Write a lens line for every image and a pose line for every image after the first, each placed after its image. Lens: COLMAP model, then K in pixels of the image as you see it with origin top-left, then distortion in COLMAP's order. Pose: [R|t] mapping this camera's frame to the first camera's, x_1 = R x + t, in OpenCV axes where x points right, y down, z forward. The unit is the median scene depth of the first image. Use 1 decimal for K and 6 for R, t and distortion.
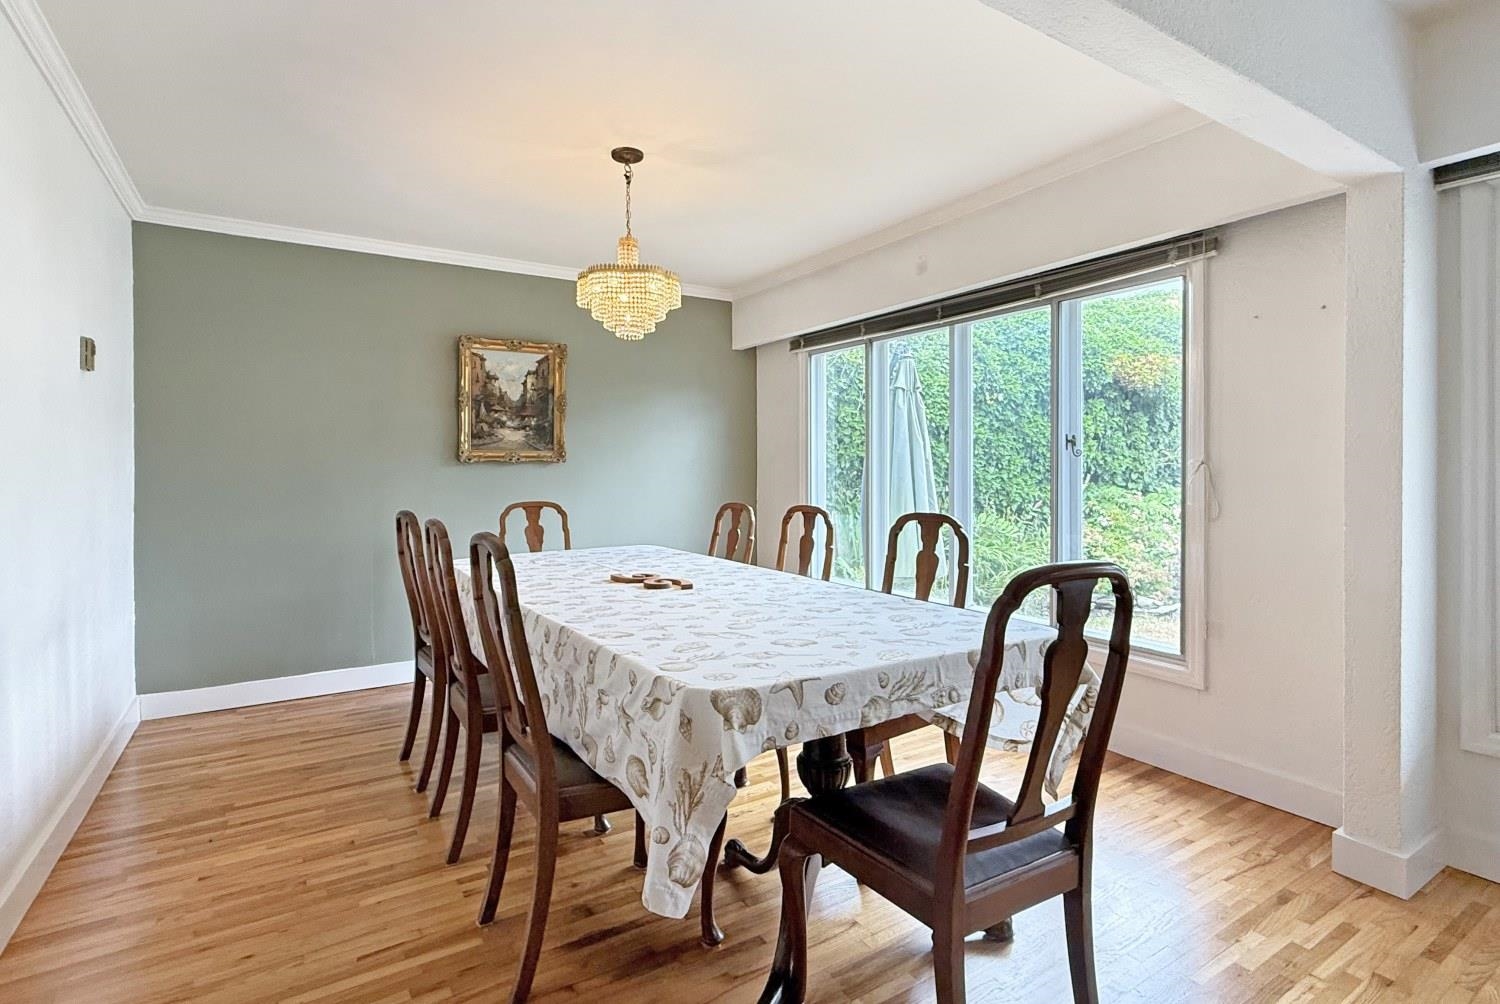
lens RADIAL K [[735.7, 0, 746.8], [0, 735.7, 472.1], [0, 0, 1]] dist [-0.000842, 0.000020]
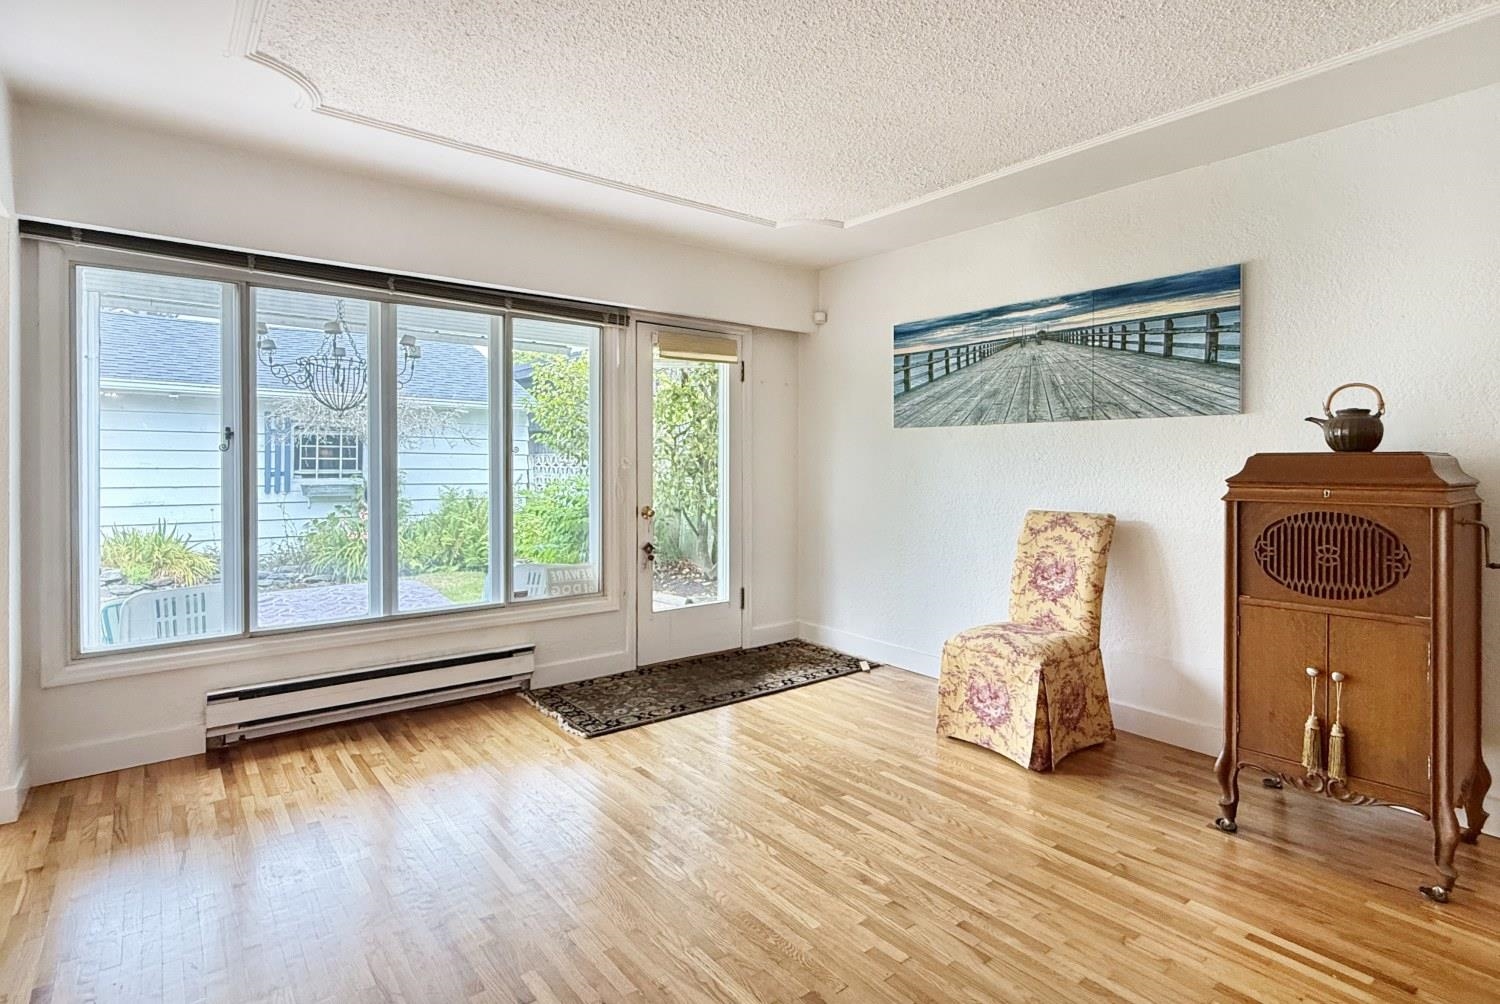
lens RADIAL K [[756.2, 0, 750.9], [0, 756.2, 465.8], [0, 0, 1]] dist [-0.001637, -0.000145]
pose [[-0.105650, -0.002158, 0.994401, -0.244263], [0.005258, 0.999982, 0.002729, -0.000825], [-0.994389, 0.005517, -0.105637, -0.039956]]
